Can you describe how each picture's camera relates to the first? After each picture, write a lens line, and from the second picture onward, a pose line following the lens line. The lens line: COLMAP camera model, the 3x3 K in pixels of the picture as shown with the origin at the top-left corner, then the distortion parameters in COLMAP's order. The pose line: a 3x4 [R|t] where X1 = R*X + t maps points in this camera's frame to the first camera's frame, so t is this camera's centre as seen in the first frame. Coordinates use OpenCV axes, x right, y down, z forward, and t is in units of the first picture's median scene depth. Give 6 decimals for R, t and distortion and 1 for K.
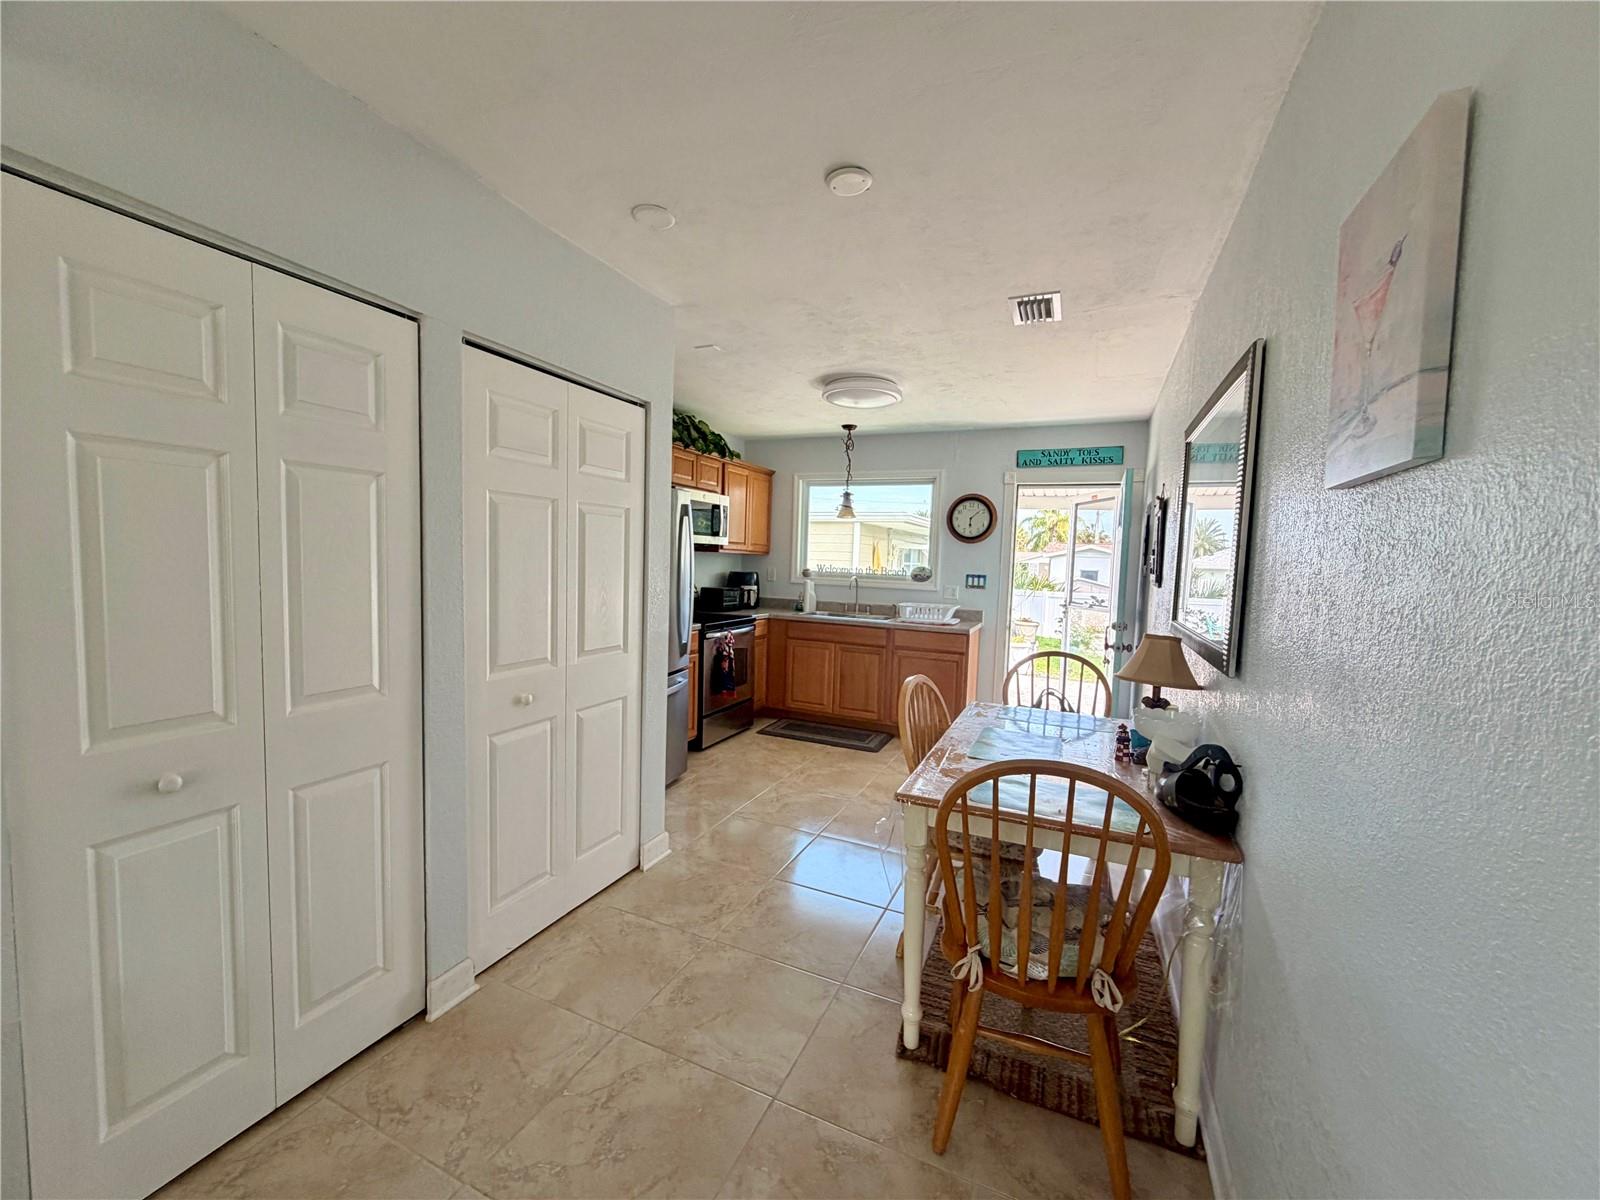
lens RADIAL K [[636.7, 0, 794.3], [0, 636.7, 602.4], [0, 0, 1]] dist [0.000483, 0.000644]
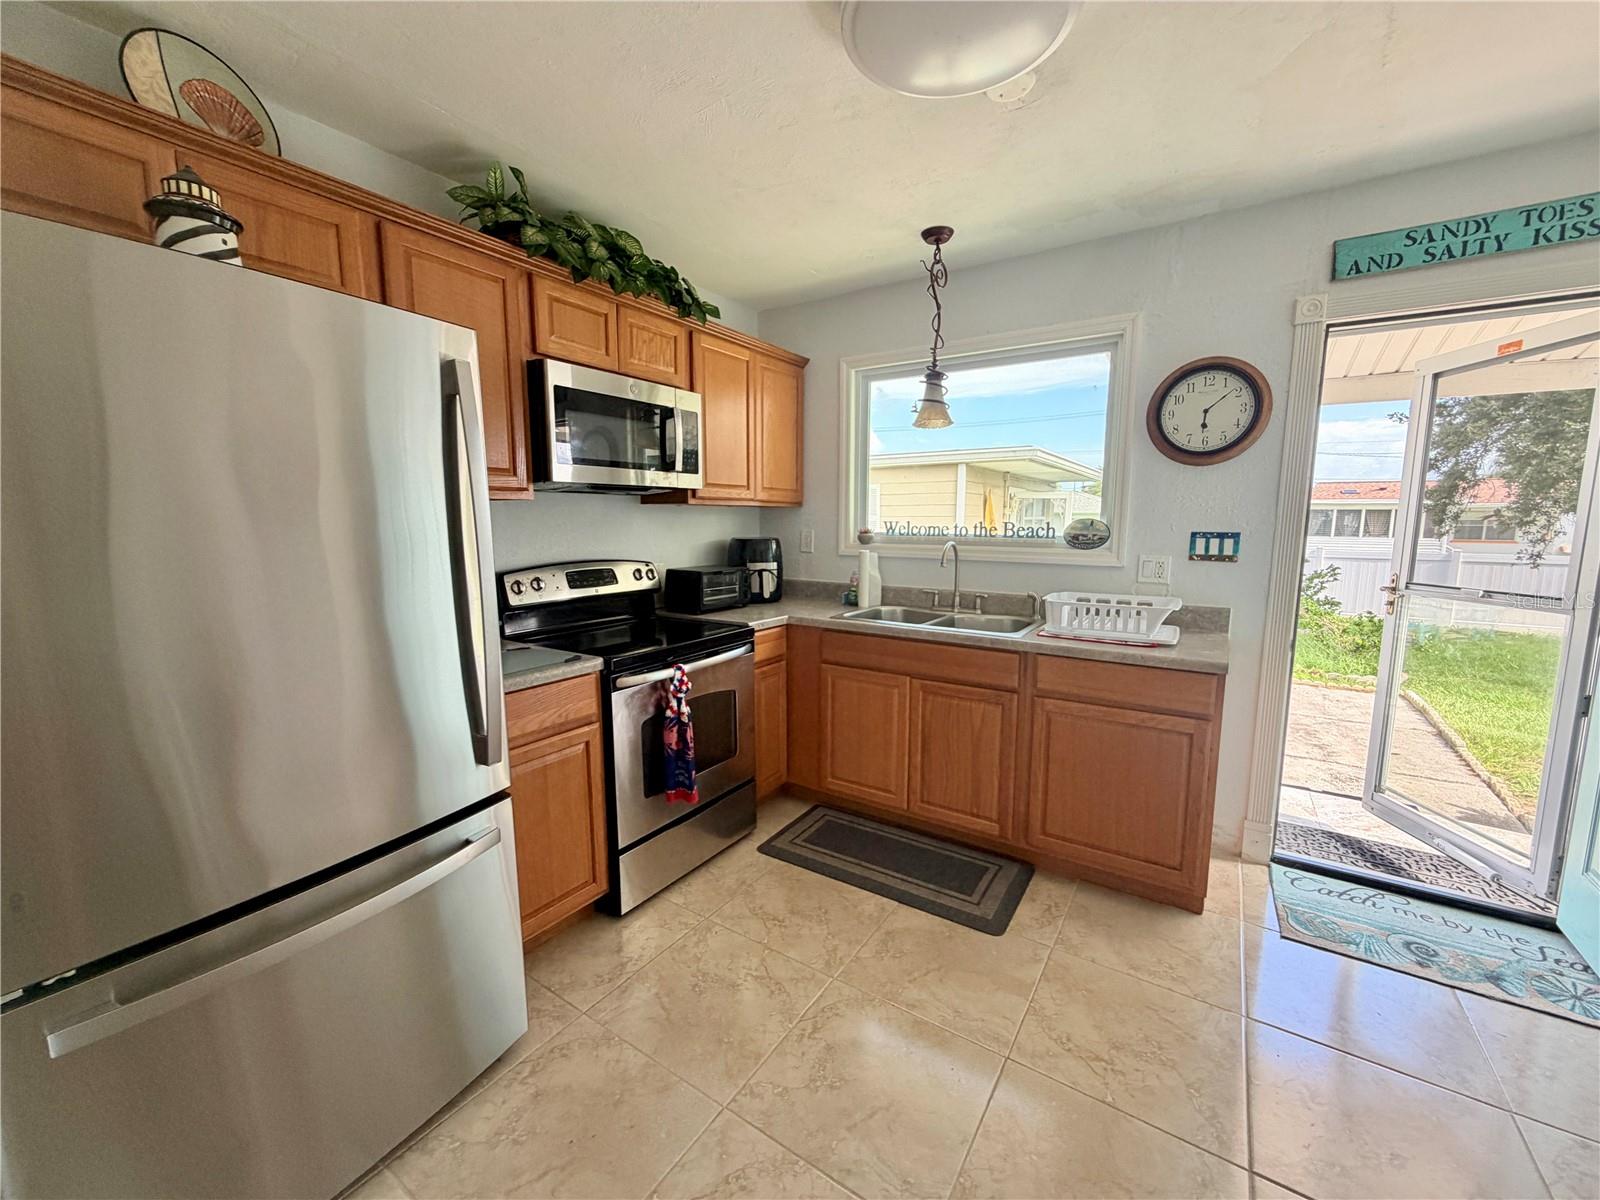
lens RADIAL K [[636.7, 0, 794.3], [0, 636.7, 602.4], [0, 0, 1]] dist [0.000483, 0.000644]
pose [[0.986479, -0.010577, -0.163545, 0.054834], [0.020574, 0.998013, 0.059553, -0.026030], [0.162591, -0.062113, 0.984737, 0.482615]]
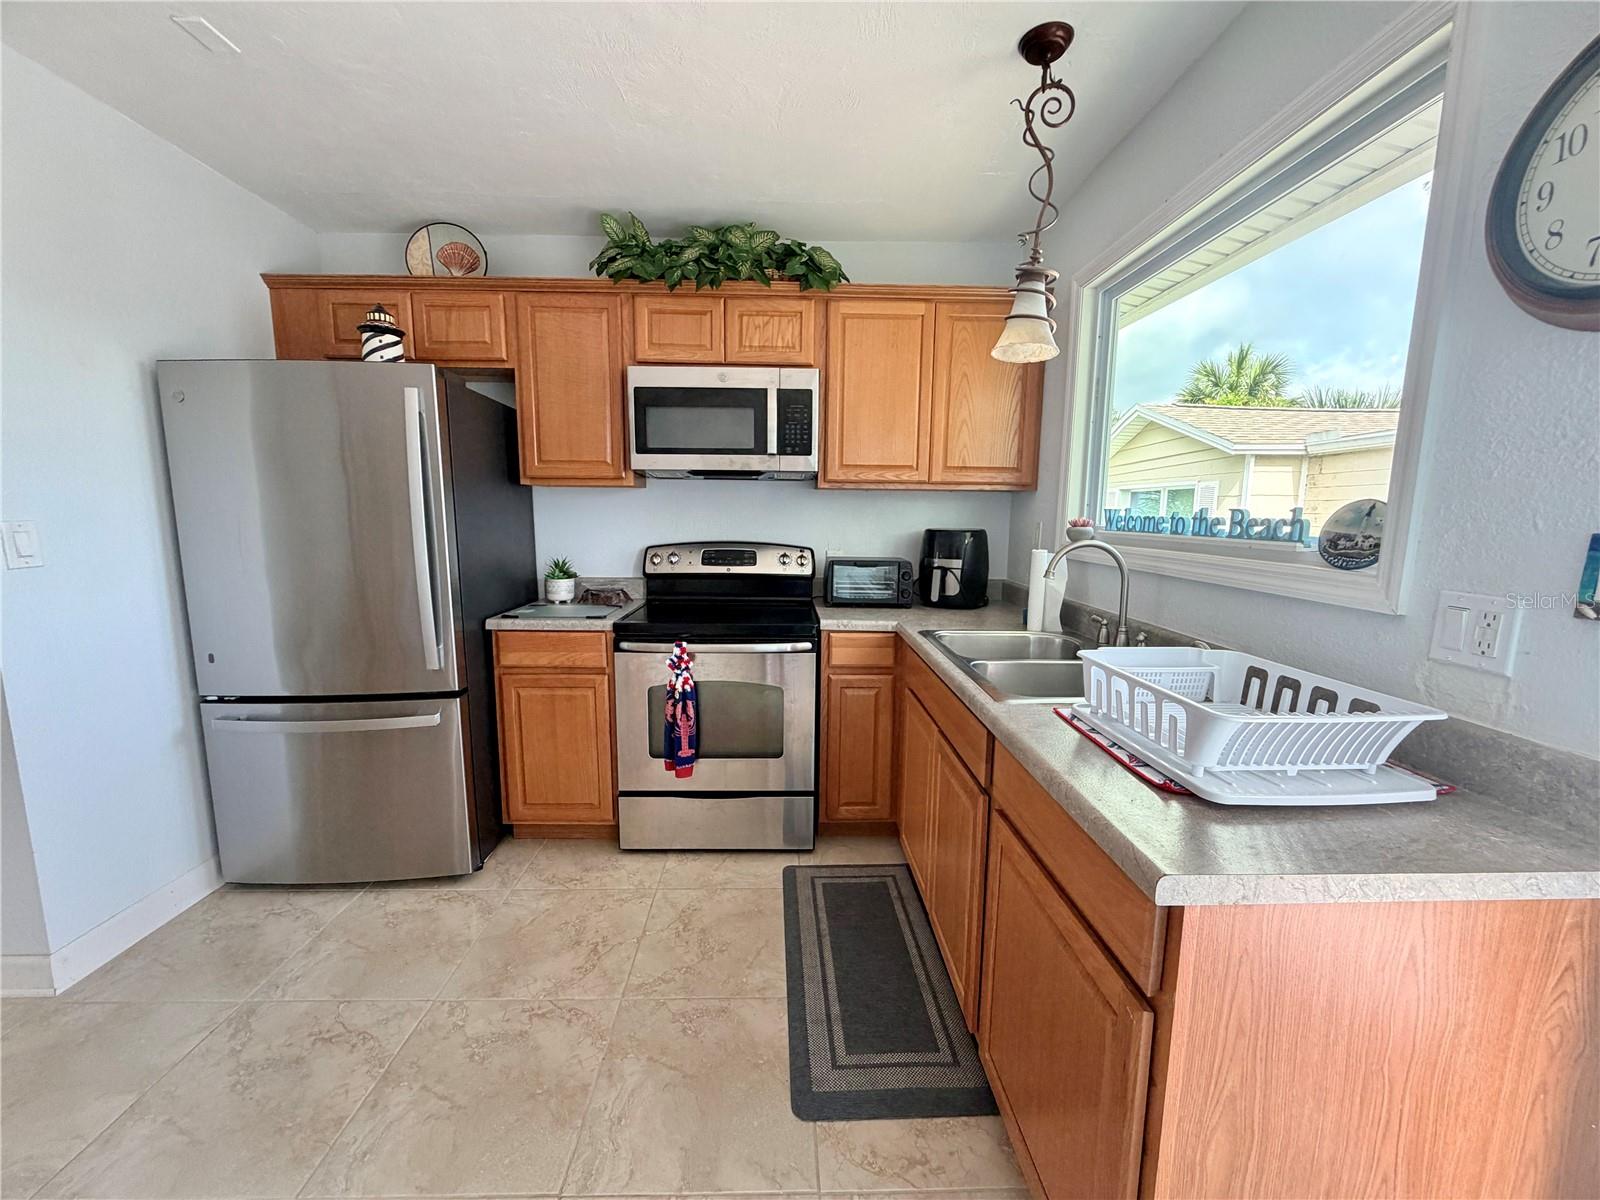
lens RADIAL K [[636.7, 0, 794.3], [0, 636.7, 602.4], [0, 0, 1]] dist [0.000483, 0.000644]
pose [[0.439132, 0.099444, -0.892902, 0.330190], [-0.058063, 0.994919, 0.082251, -0.028642], [0.896544, 0.015725, 0.442675, 0.758909]]
